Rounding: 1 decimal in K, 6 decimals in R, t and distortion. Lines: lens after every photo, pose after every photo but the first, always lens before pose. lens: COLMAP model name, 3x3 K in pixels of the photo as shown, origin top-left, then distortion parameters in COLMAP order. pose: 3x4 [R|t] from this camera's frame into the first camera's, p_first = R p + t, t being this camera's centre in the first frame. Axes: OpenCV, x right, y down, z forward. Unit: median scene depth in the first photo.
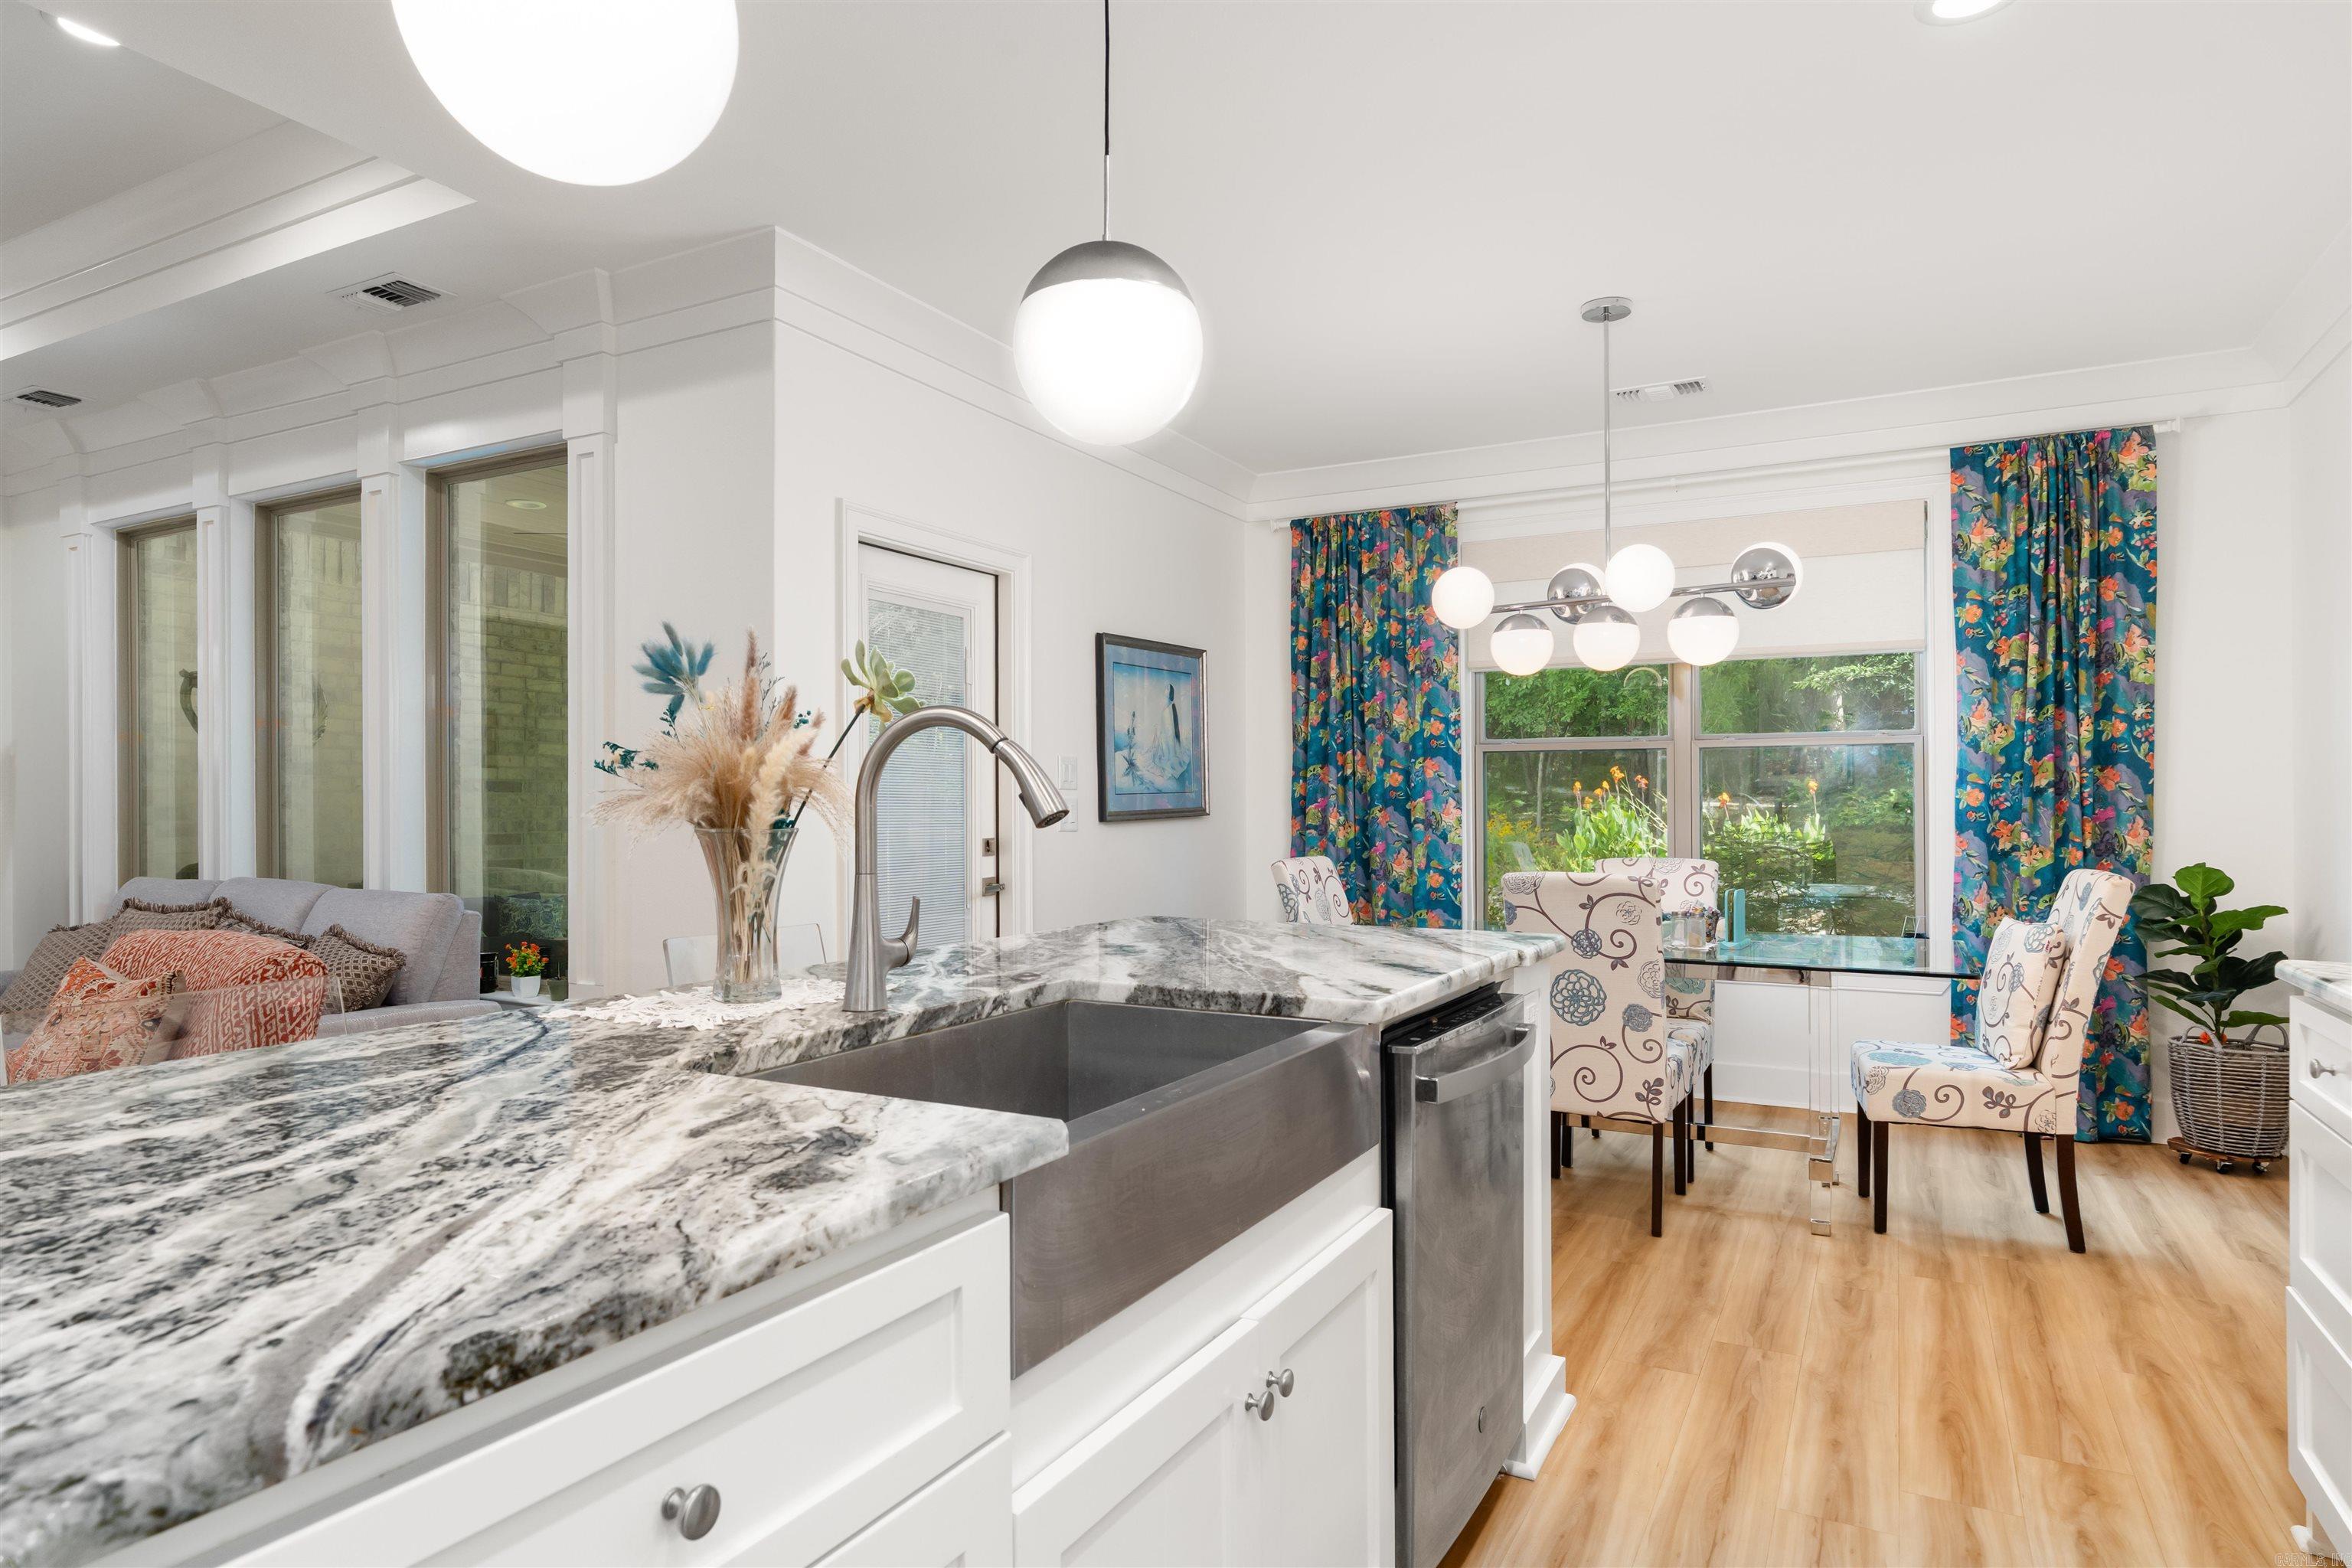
lens RADIAL K [[1332.1, 0, 1169.6], [0, 1332.1, 791.3], [0, 0, 1]] dist [0.001640, -0.001690]
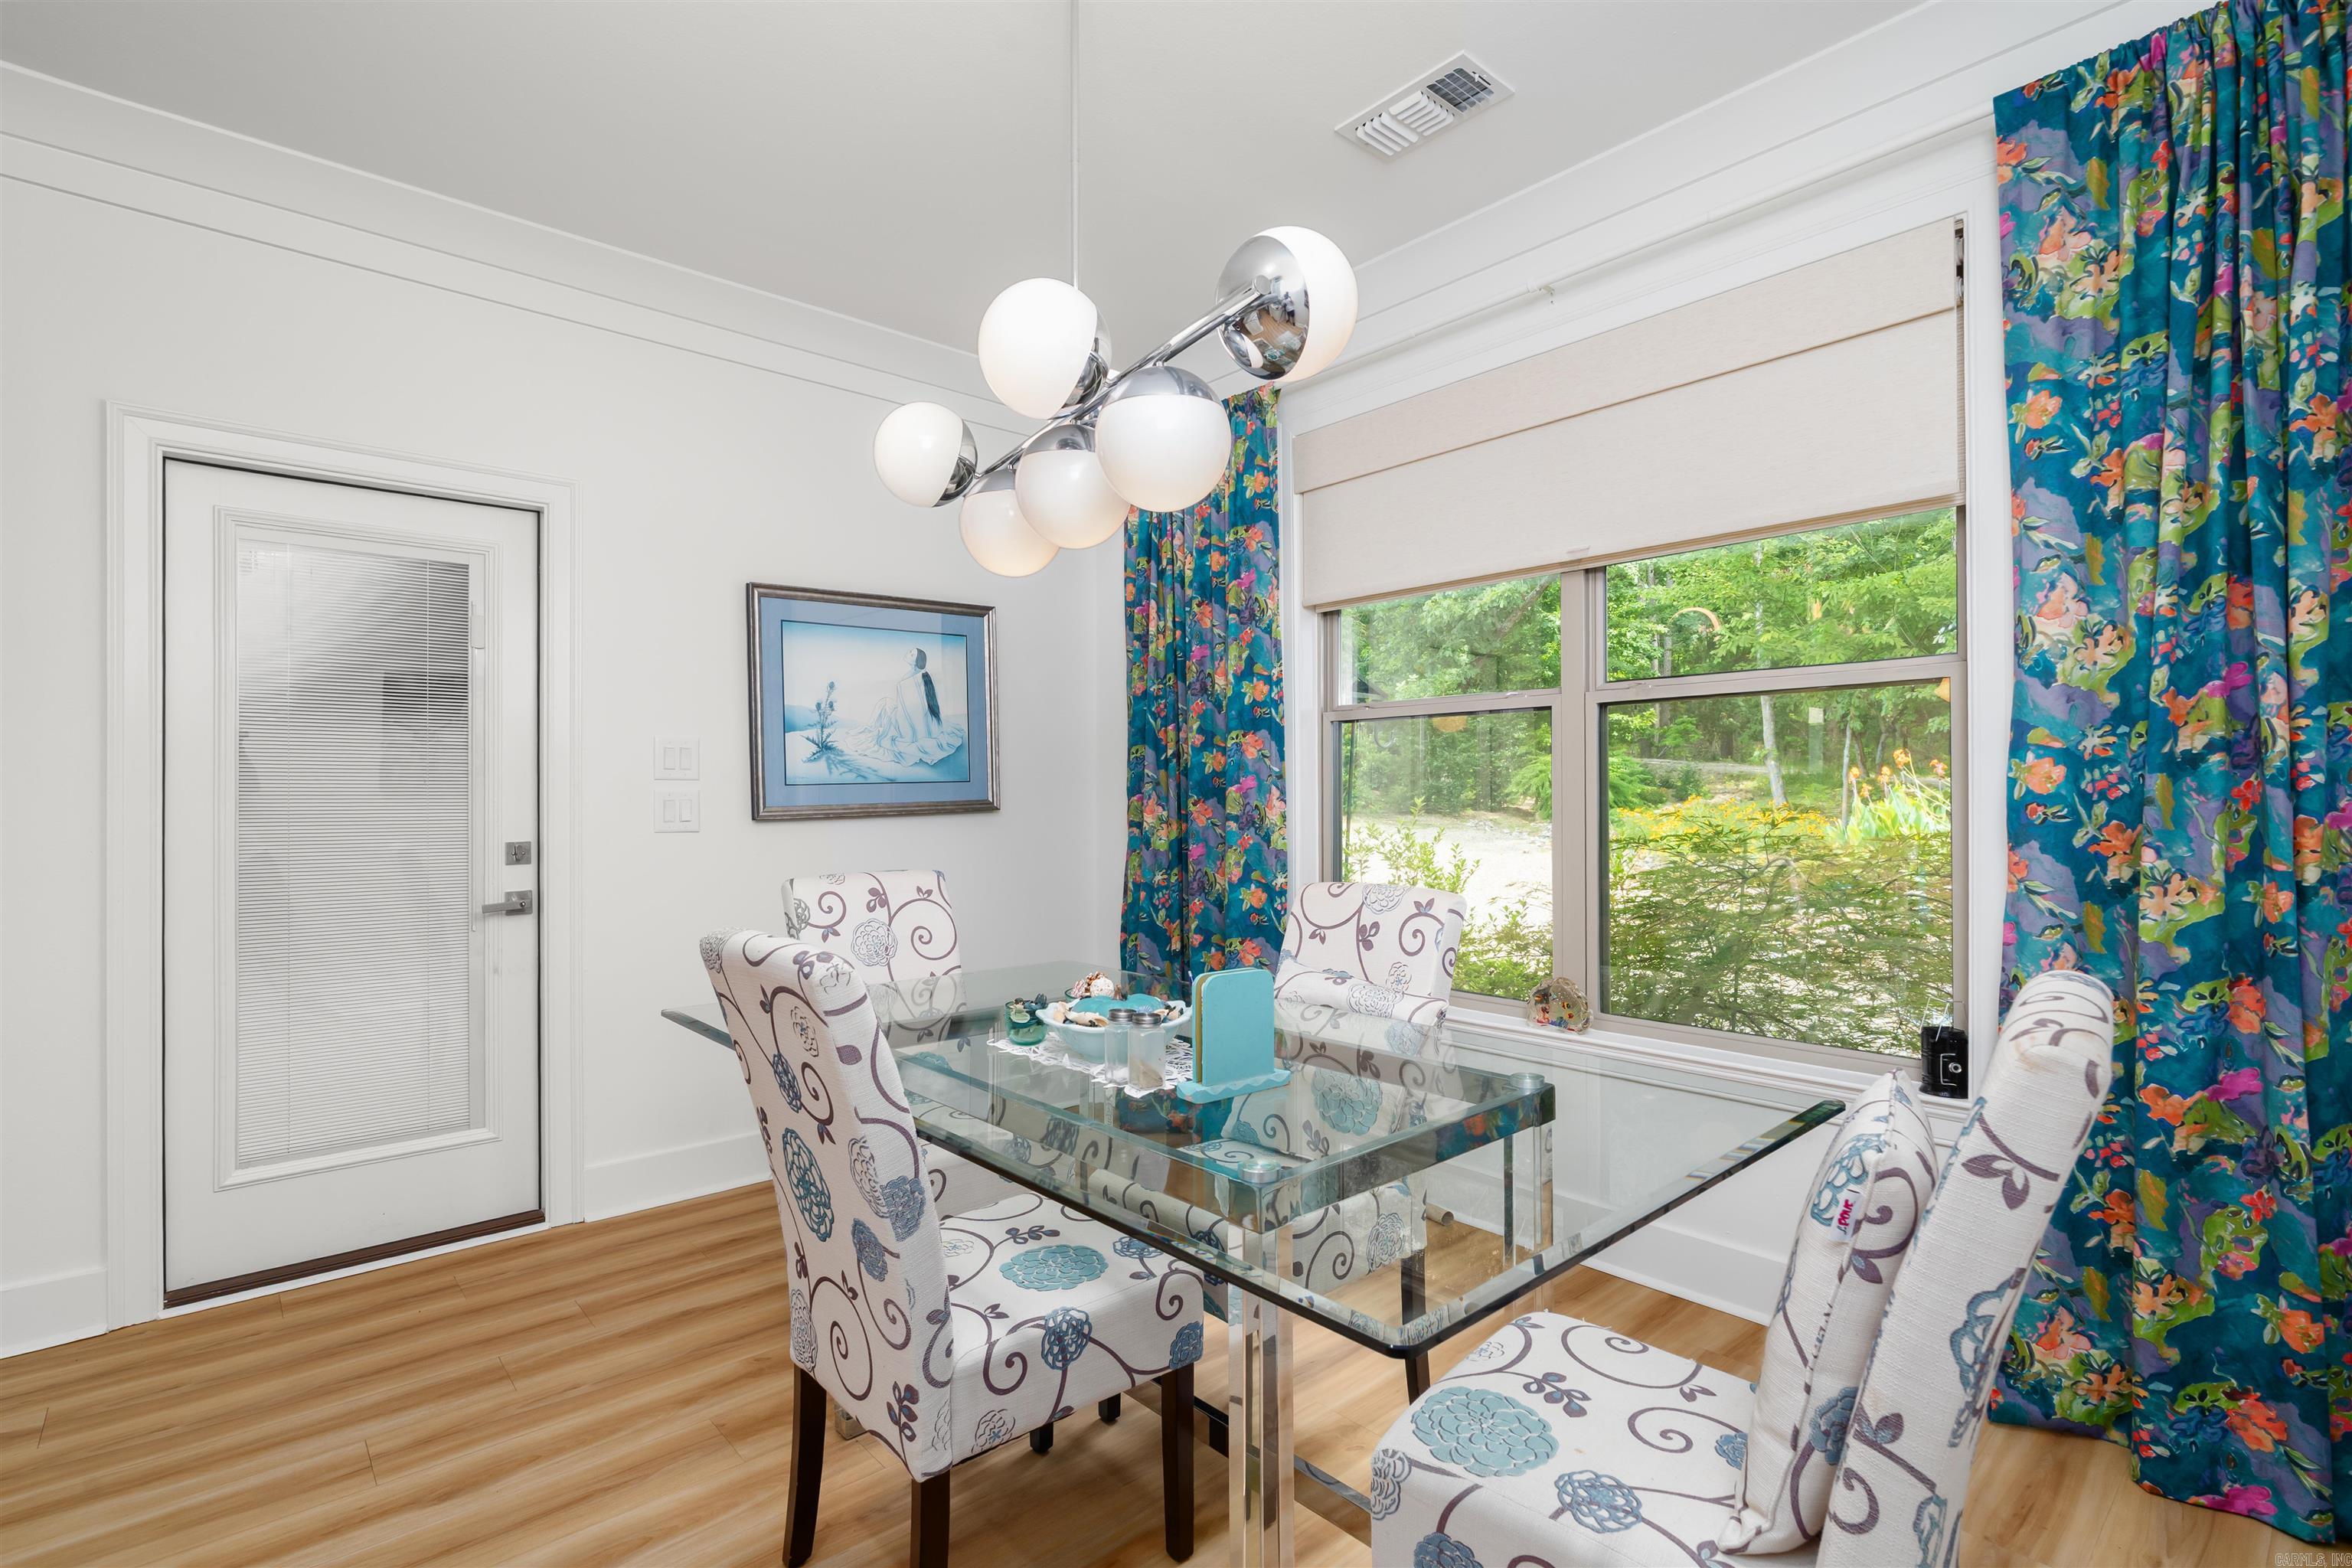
lens RADIAL K [[1091.6, 0, 1171.8], [0, 1091.6, 791.6], [0, 0, 1]] dist [-0.003573, 0.001807]
pose [[0.940698, -0.006910, -0.339174, 0.434515], [0.009117, 0.999946, 0.004914, 0.005569], [0.339122, -0.007715, 0.940711, 0.503181]]
